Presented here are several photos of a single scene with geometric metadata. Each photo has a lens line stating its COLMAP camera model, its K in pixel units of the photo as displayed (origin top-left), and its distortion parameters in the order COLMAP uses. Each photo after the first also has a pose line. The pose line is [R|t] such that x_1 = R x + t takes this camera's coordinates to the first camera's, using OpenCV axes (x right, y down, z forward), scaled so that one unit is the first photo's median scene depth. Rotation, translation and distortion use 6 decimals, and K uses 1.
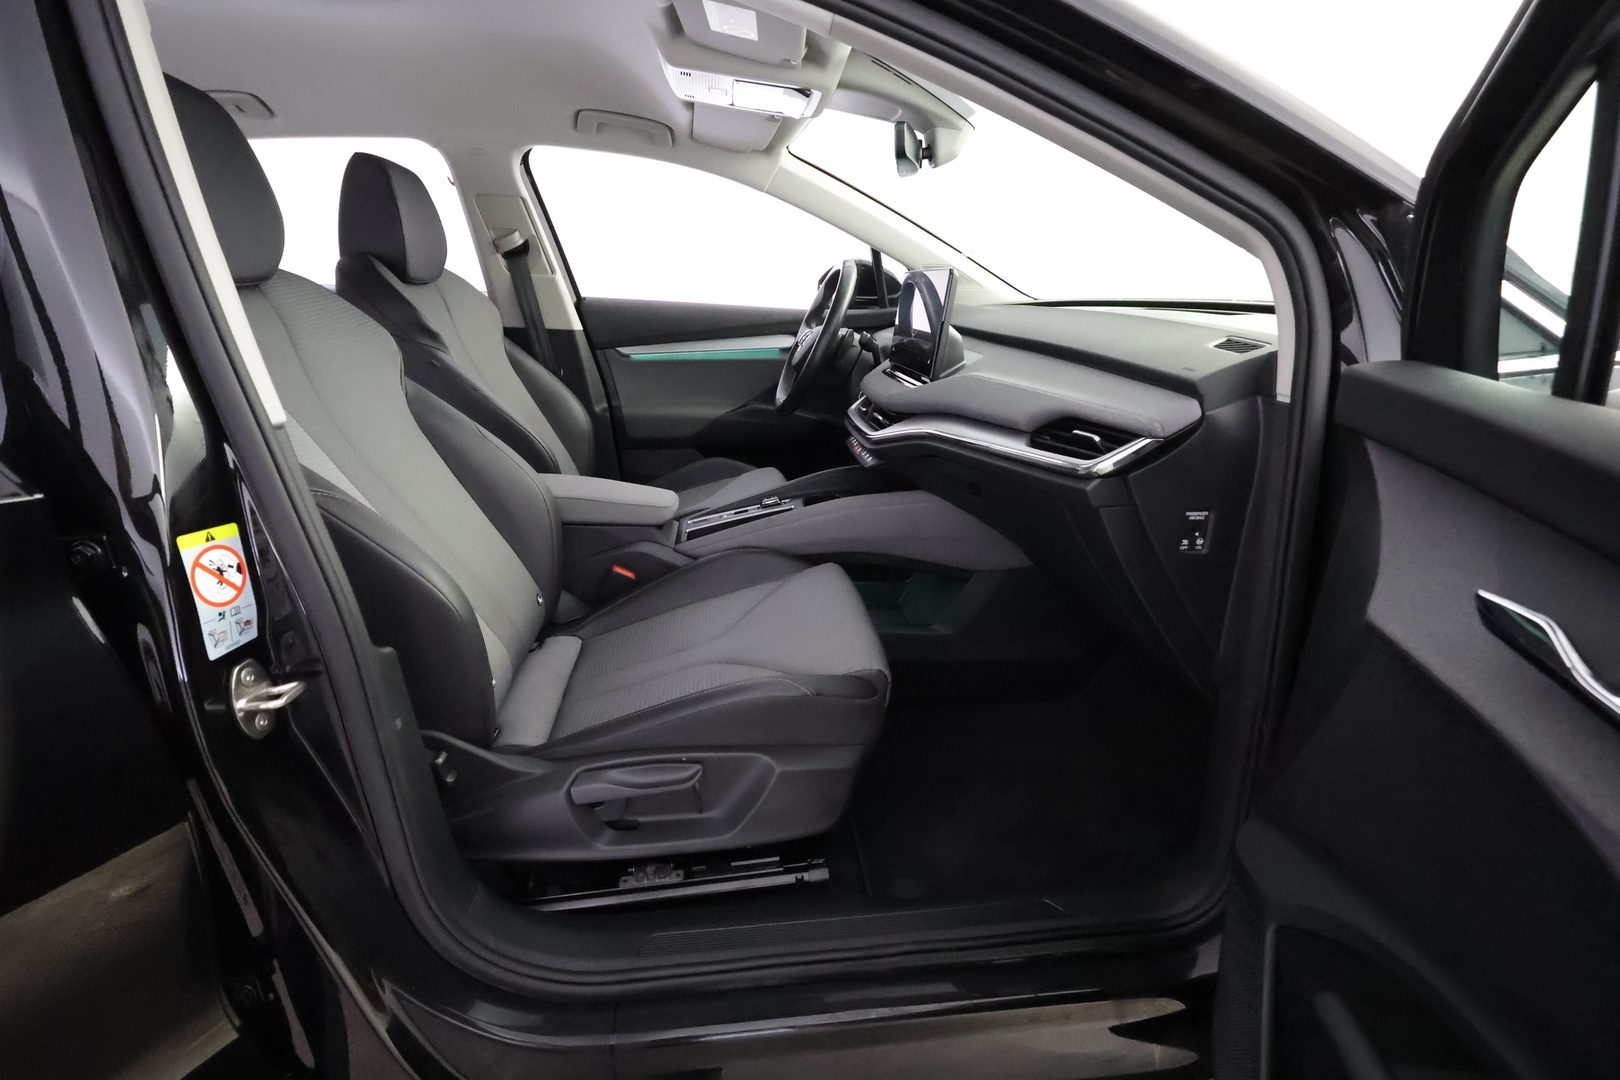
lens RADIAL K [[755.4, 0, 806.8], [0, 755.4, 540.4], [0, 0, 1]] dist [-0.005116, -0.000353]
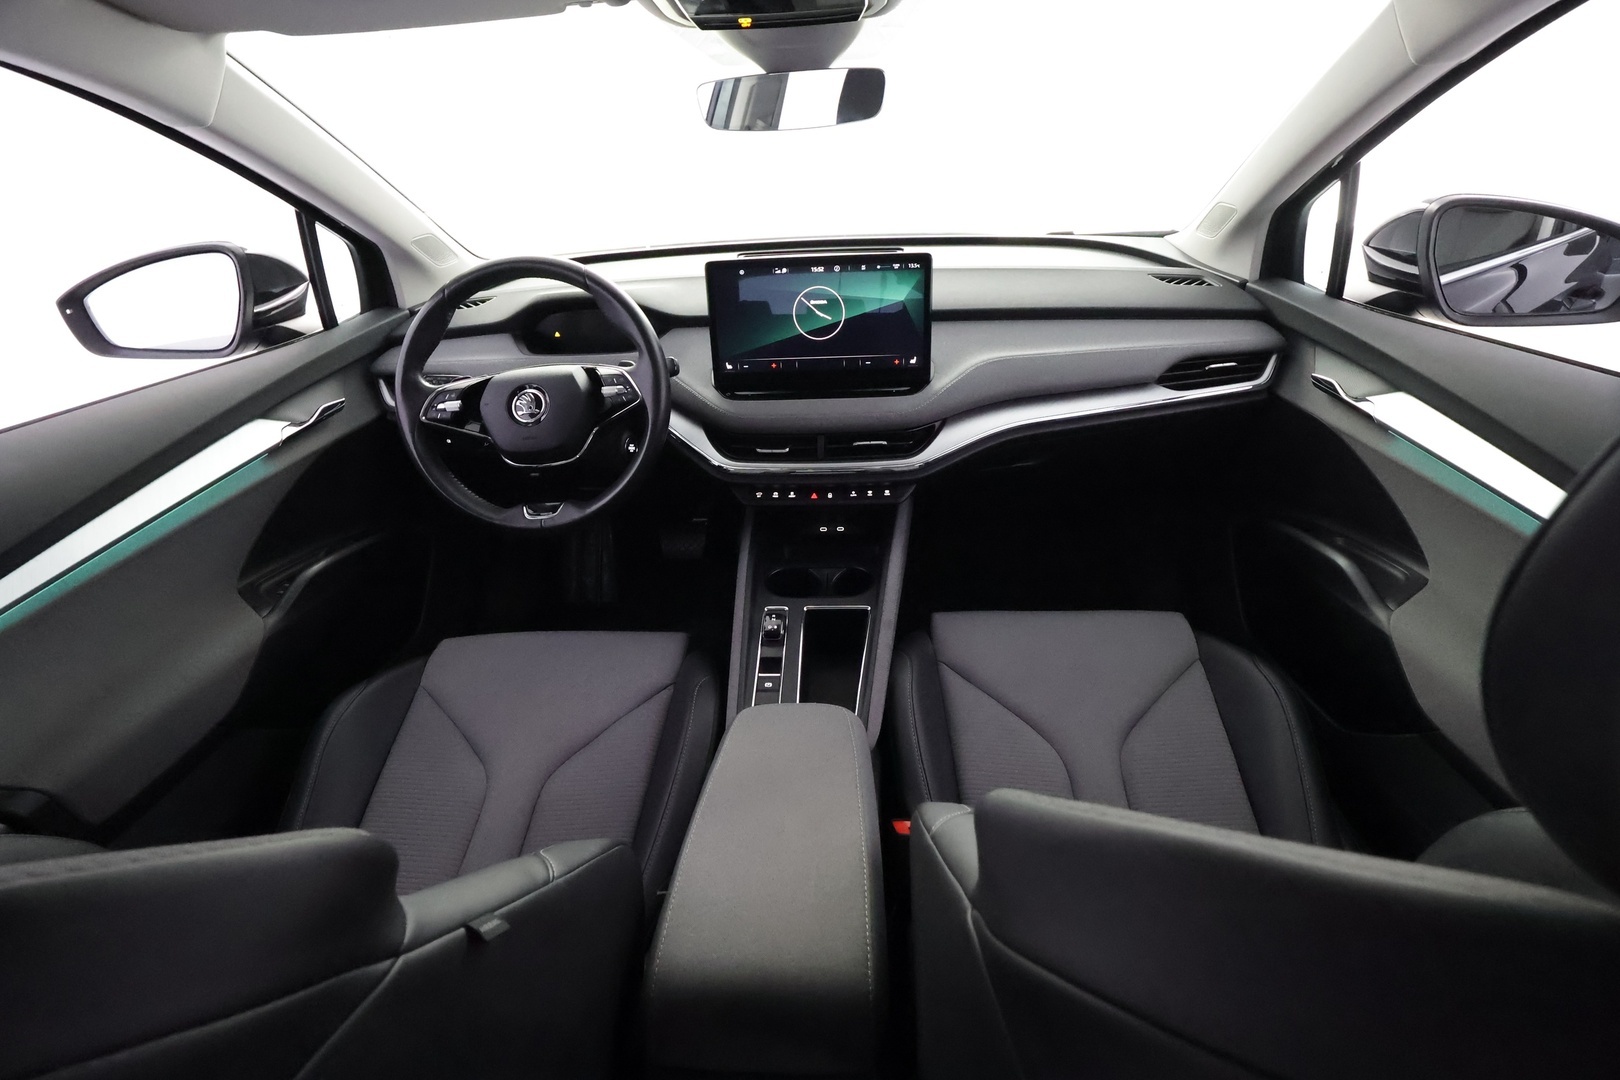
lens RADIAL K [[755.4, 0, 812.9], [0, 755.4, 546.5], [0, 0, 1]] dist [-0.005116, -0.000353]
pose [[0.165548, -0.500900, 0.849525, -0.637327], [0.362447, 0.832028, 0.419953, -0.420139], [-0.917184, 0.238386, 0.319290, 0.790370]]
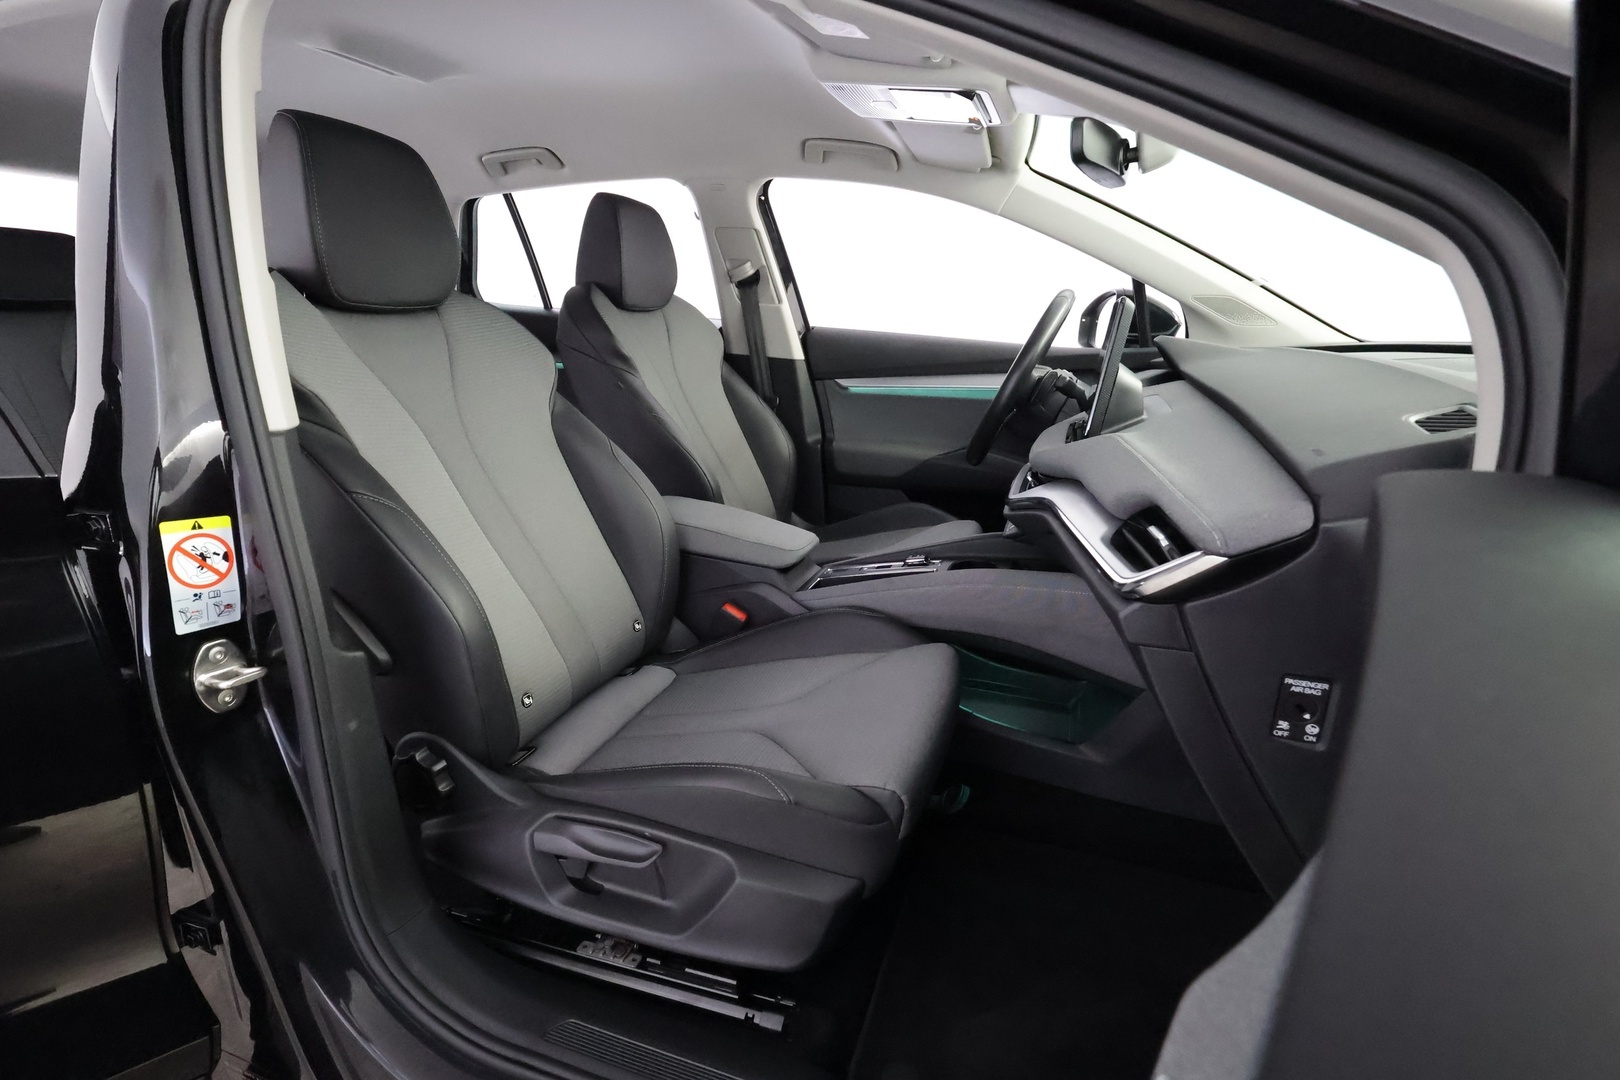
lens RADIAL K [[776.4, 0, 806.2], [0, 776.4, 537.6], [0, 0, 1]] dist [-0.009503, 0.000707]
pose [[0.901642, 0.129894, -0.412517, 0.221895], [-0.150700, 0.988413, -0.018153, -0.045400], [0.405379, 0.078534, 0.910769, 0.140746]]
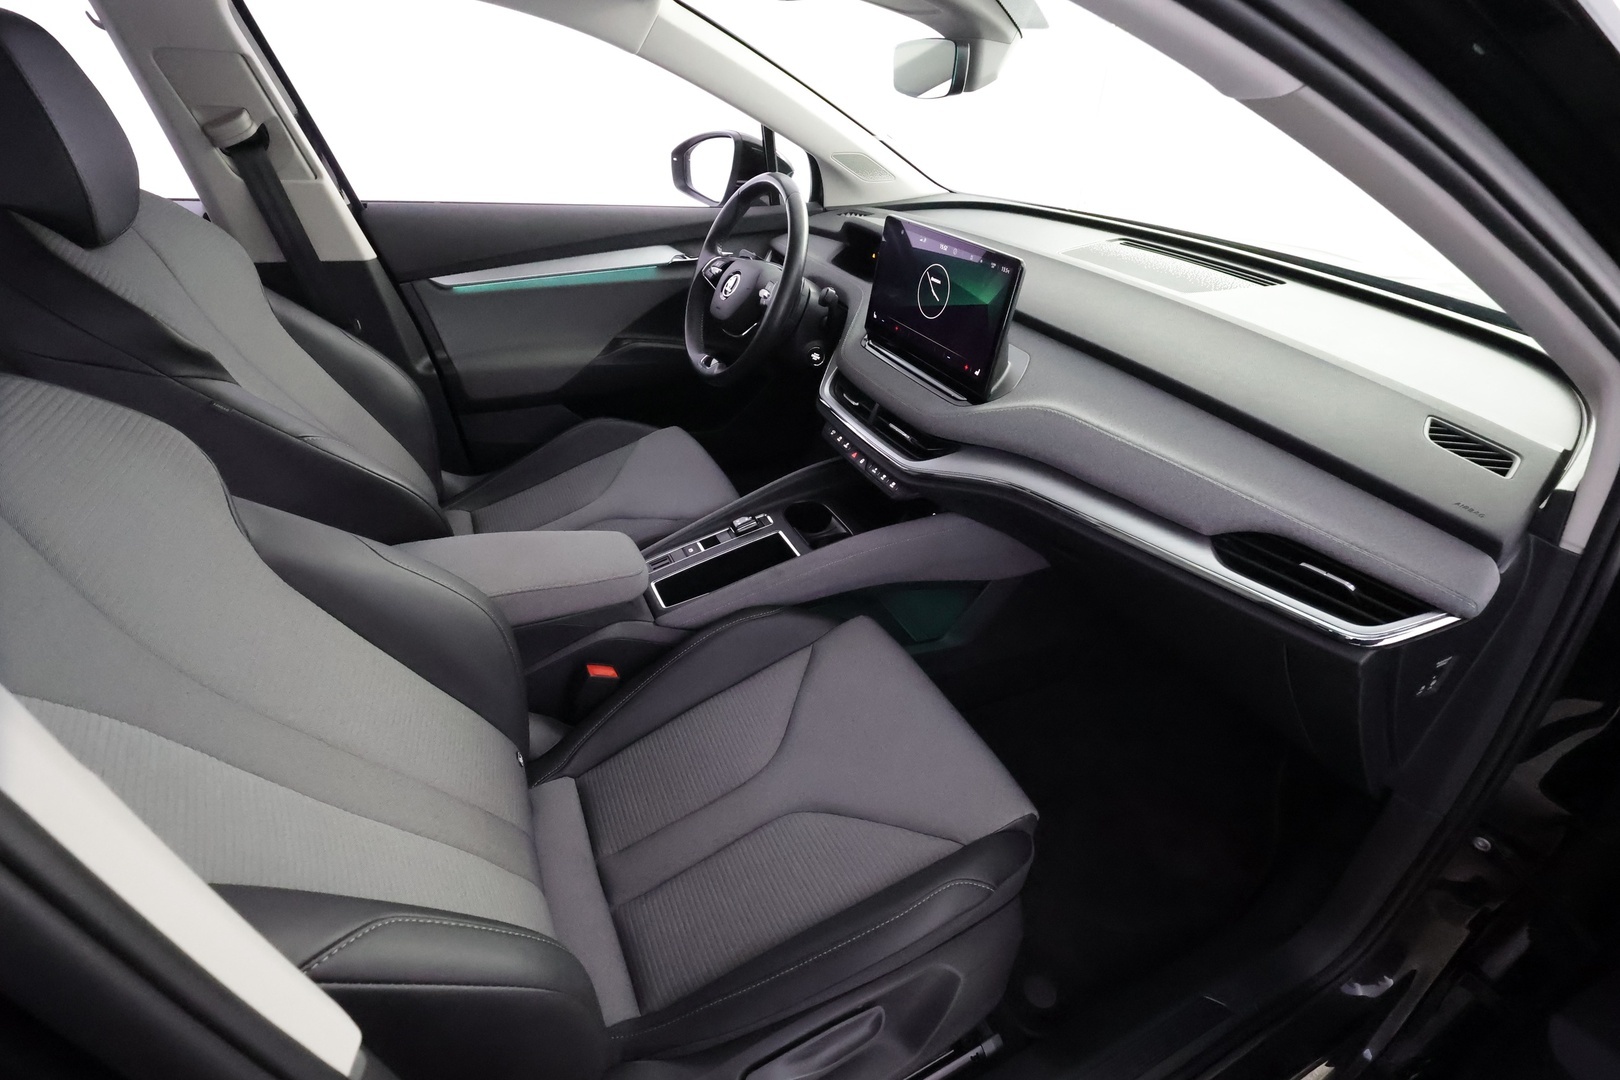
lens RADIAL K [[755.4, 0, 810.5], [0, 755.4, 542.5], [0, 0, 1]] dist [-0.005116, -0.000353]
pose [[0.943078, -0.156162, 0.293629, -0.239208], [0.076987, 0.961431, 0.264053, -0.259406], [-0.323539, -0.226417, 0.918726, 0.257445]]
